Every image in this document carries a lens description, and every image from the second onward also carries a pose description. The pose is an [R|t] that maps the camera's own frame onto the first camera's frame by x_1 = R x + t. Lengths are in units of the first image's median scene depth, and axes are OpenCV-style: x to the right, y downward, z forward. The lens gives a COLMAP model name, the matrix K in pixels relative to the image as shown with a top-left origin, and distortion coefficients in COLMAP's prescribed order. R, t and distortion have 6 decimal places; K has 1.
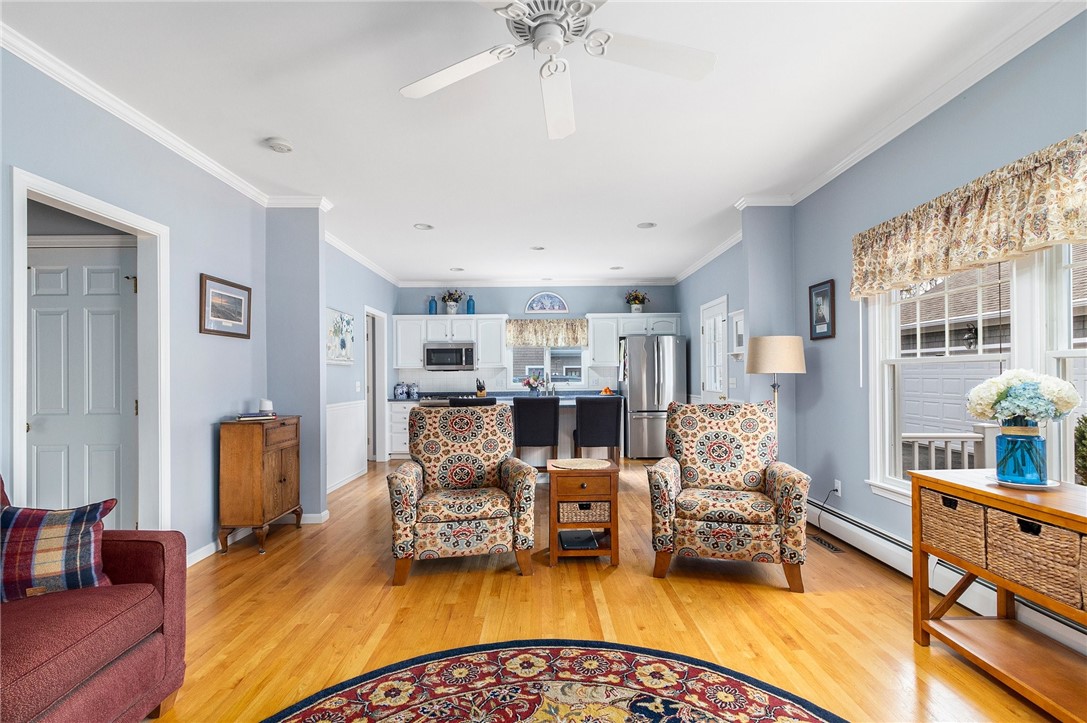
lens RADIAL K [[505.8, 0, 545.3], [0, 505.8, 375.5], [0, 0, 1]] dist [0.001323, 0.000247]
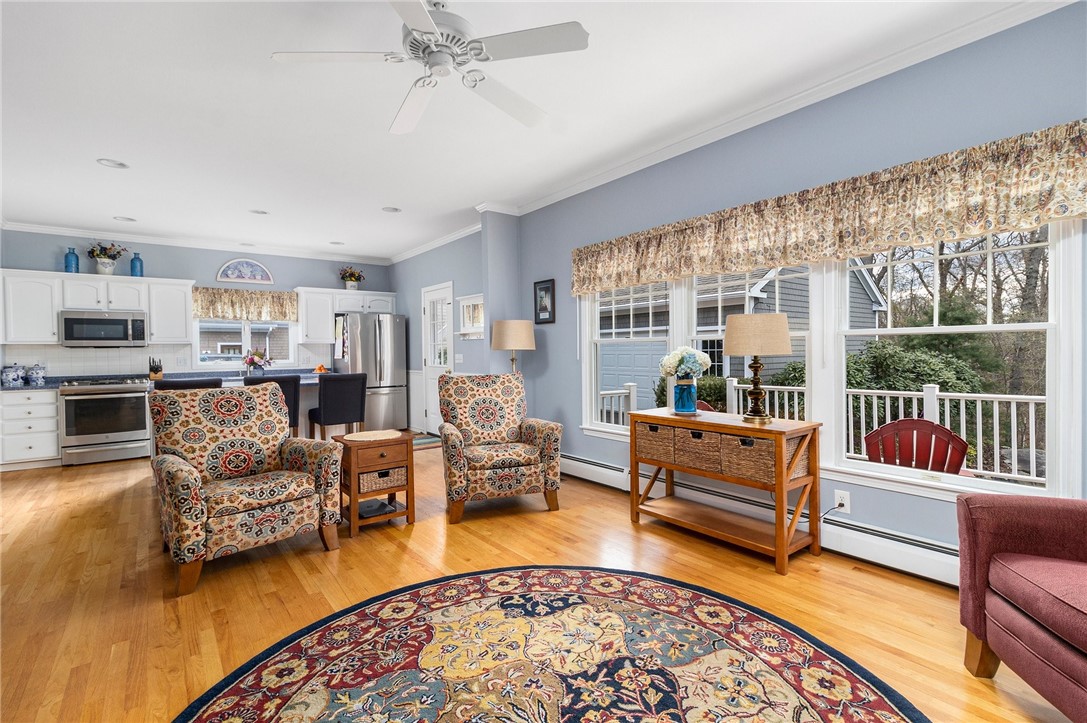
lens RADIAL K [[502.2, 0, 543.5], [0, 502.2, 361.5], [0, 0, 1]] dist [0.000910, 0.000318]
pose [[0.798779, -0.014185, 0.601457, -0.305893], [0.004634, 0.999837, 0.017427, 0.004500], [-0.601607, -0.011133, 0.798715, -0.049054]]
